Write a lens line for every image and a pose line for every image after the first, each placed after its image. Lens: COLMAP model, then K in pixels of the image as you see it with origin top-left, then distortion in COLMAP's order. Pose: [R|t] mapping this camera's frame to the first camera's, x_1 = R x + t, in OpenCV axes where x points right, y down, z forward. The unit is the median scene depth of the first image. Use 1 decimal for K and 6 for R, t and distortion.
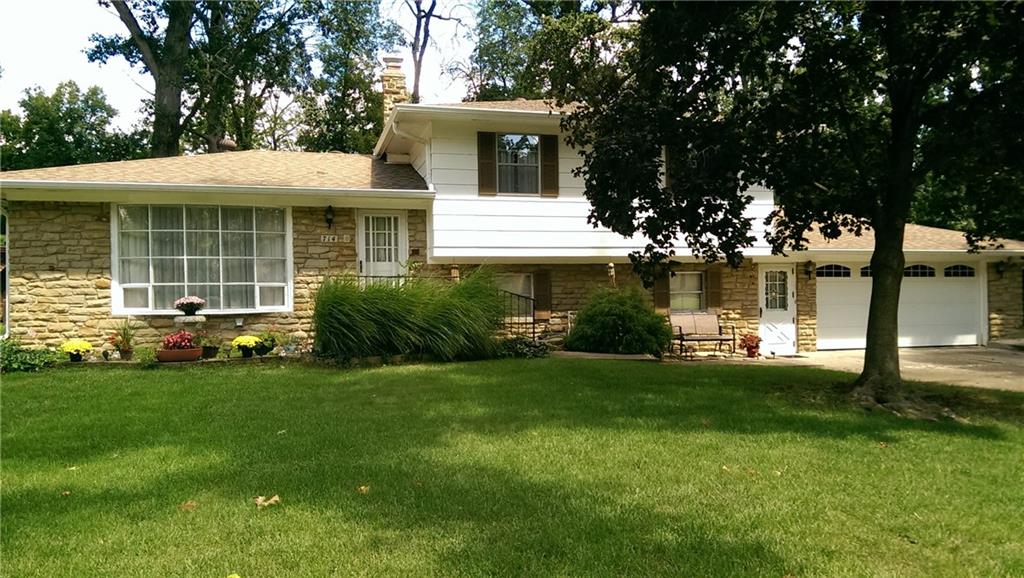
lens RADIAL K [[789.1, 0, 516.1], [0, 789.1, 290.2], [0, 0, 1]] dist [0.035679, -0.053974]
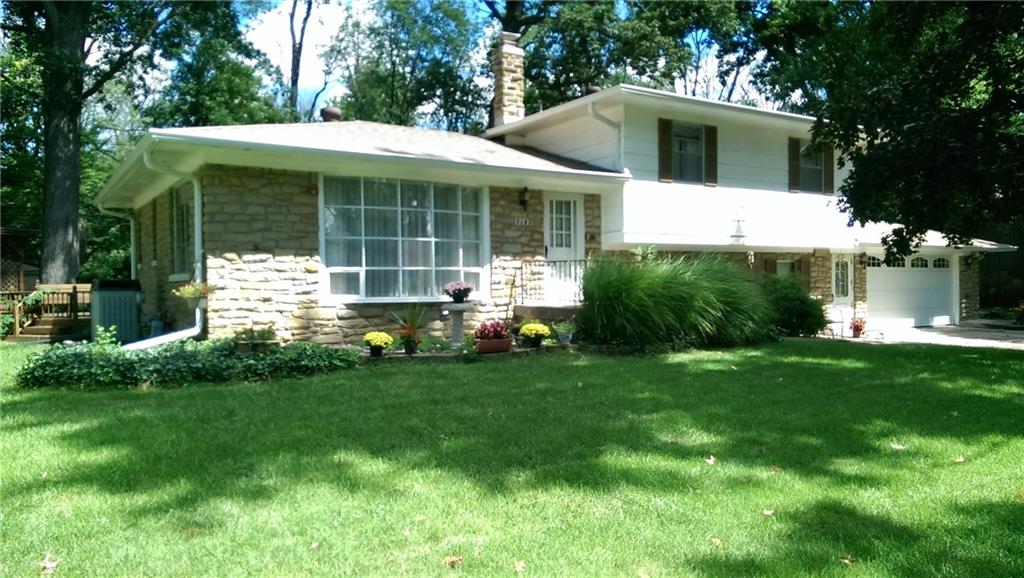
lens RADIAL K [[789.1, 0, 507.8], [0, 789.1, 294.7], [0, 0, 1]] dist [0.035679, -0.053974]
pose [[0.942392, -0.004202, 0.334485, -0.581670], [-0.000239, 0.999912, 0.013234, 0.009921], [-0.334512, -0.012552, 0.942308, 0.117440]]
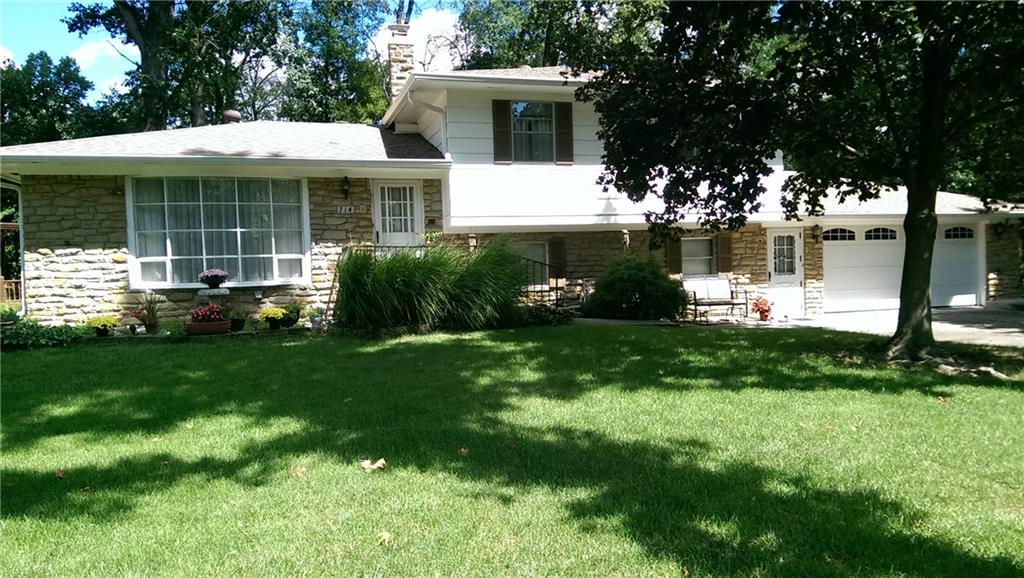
lens RADIAL K [[789.1, 0, 516.2], [0, 789.1, 287.3], [0, 0, 1]] dist [0.035679, -0.053974]
pose [[0.999391, -0.016829, 0.030567, -0.054886], [0.015779, 0.999289, 0.034254, 0.002086], [-0.031122, -0.033751, 0.998946, -0.005539]]
